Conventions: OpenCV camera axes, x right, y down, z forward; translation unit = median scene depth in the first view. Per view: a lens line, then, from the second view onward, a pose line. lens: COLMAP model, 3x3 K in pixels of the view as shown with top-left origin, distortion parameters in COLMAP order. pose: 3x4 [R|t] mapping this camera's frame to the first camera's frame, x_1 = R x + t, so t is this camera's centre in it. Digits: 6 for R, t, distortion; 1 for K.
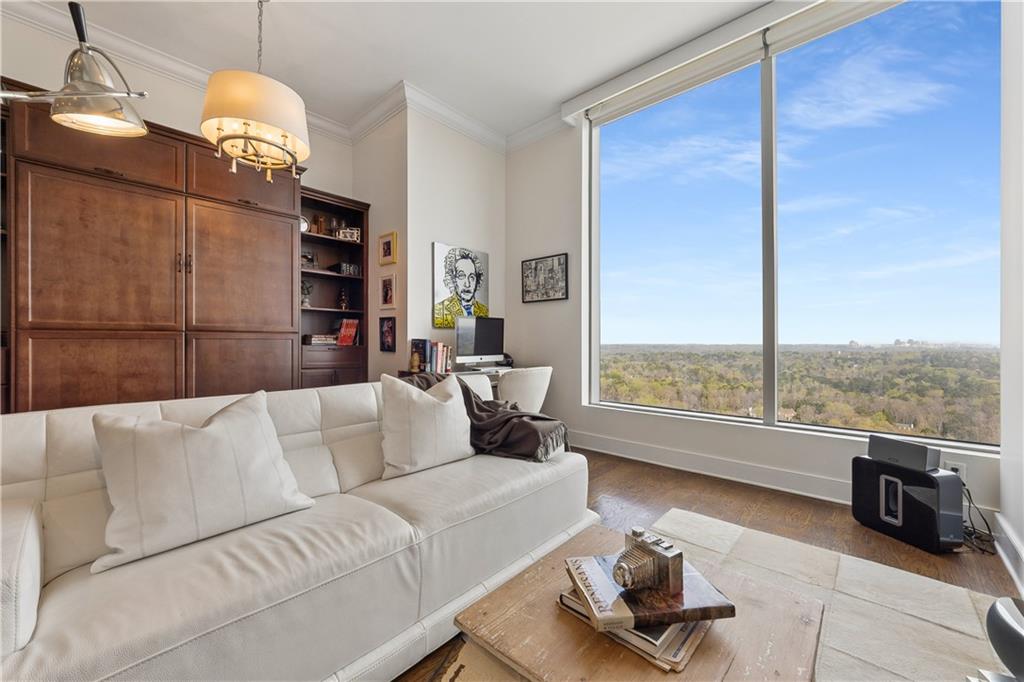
lens RADIAL K [[394.3, 0, 508.4], [0, 394.3, 343.4], [0, 0, 1]] dist [-0.000160, 0.000106]
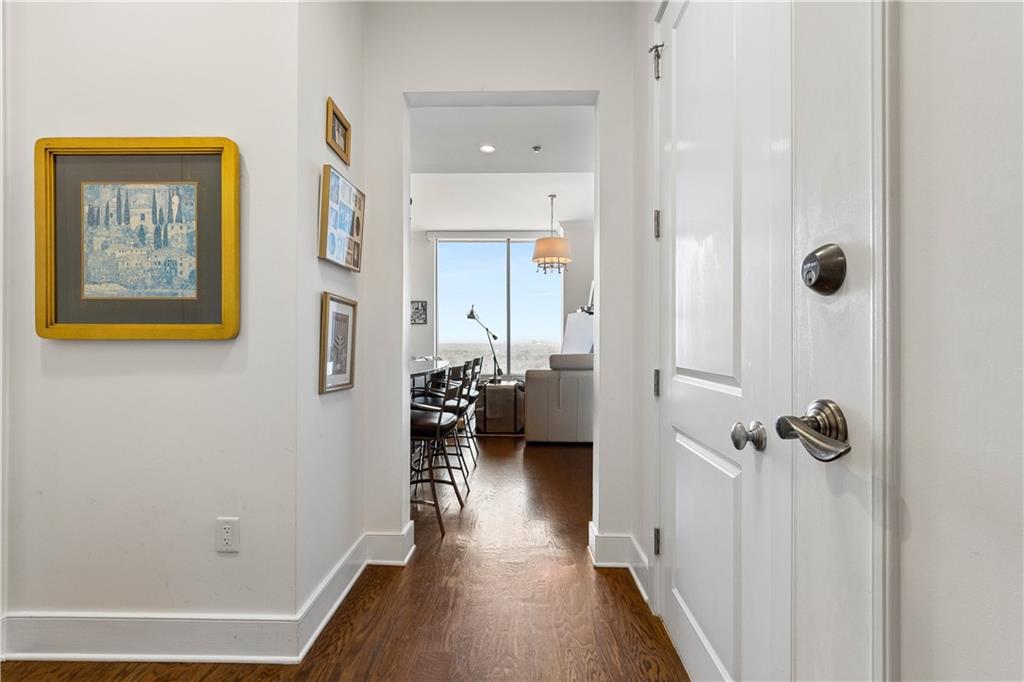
lens RADIAL K [[455.7, 0, 512.6], [0, 455.7, 334.1], [0, 0, 1]] dist [-0.001146, -0.000010]
pose [[0.743586, 0.013050, 0.668513, -1.072521], [-0.000624, 0.999823, -0.018823, -0.015632], [-0.668640, 0.013579, 0.743462, -1.027915]]
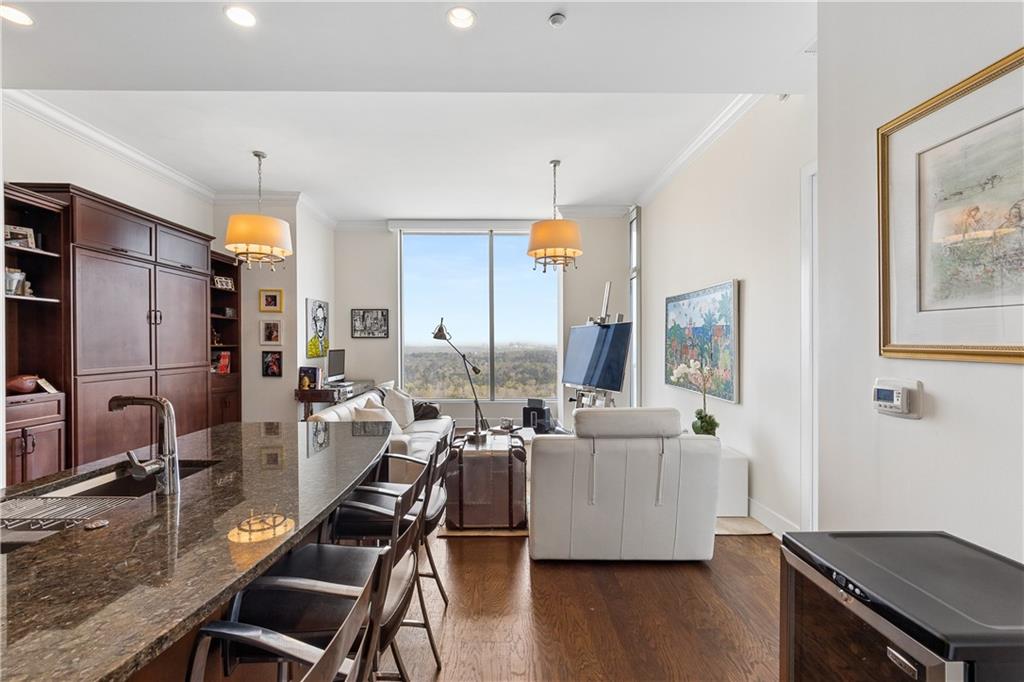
lens RADIAL K [[433.5, 0, 506.8], [0, 433.5, 350.3], [0, 0, 1]] dist [0.000127, 0.000016]
pose [[0.718391, -0.011018, 0.695553, -0.721481], [0.003477, 0.999919, 0.012247, -0.079929], [-0.695631, -0.006380, 0.718371, -0.599137]]
